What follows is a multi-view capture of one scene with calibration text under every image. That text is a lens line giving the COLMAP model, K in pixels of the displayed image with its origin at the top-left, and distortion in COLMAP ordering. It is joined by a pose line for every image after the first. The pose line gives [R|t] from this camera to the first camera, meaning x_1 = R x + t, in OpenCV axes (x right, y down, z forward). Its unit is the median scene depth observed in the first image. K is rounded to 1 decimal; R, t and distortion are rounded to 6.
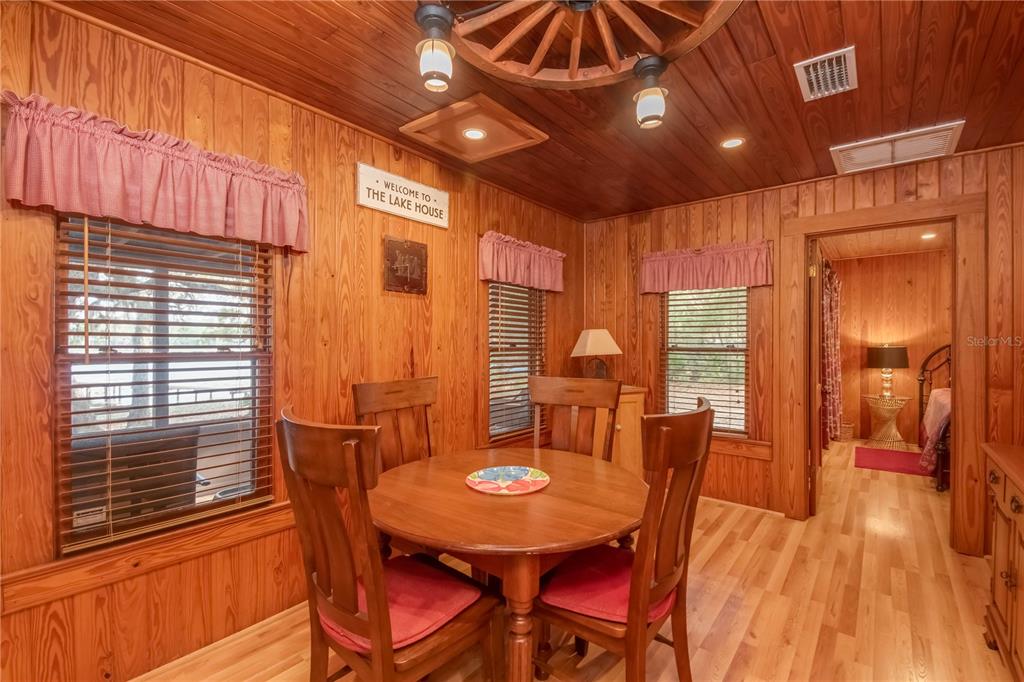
lens RADIAL K [[490.2, 0, 512.0], [0, 490.2, 341.0], [0, 0, 1]] dist [0.037562, -0.000637]
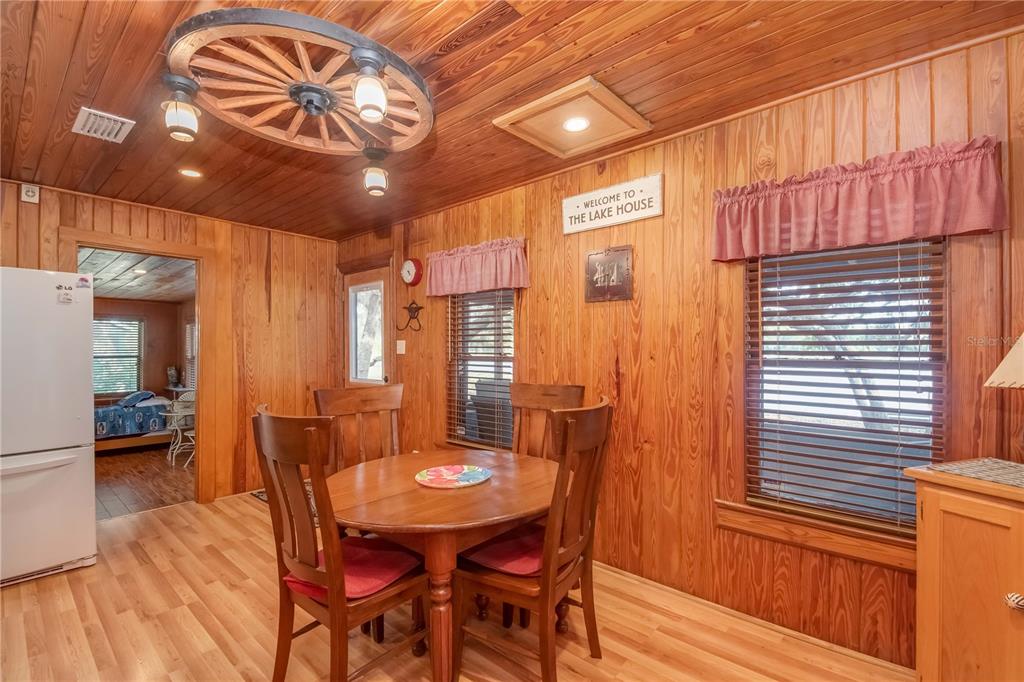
lens RADIAL K [[490.2, 0, 512.0], [0, 490.2, 341.0], [0, 0, 1]] dist [0.037562, -0.000637]
pose [[-0.121945, -0.012942, -0.992452, 0.820234], [0.007042, 0.999879, -0.013904, -0.005719], [0.992512, -0.008684, -0.121839, 0.958015]]
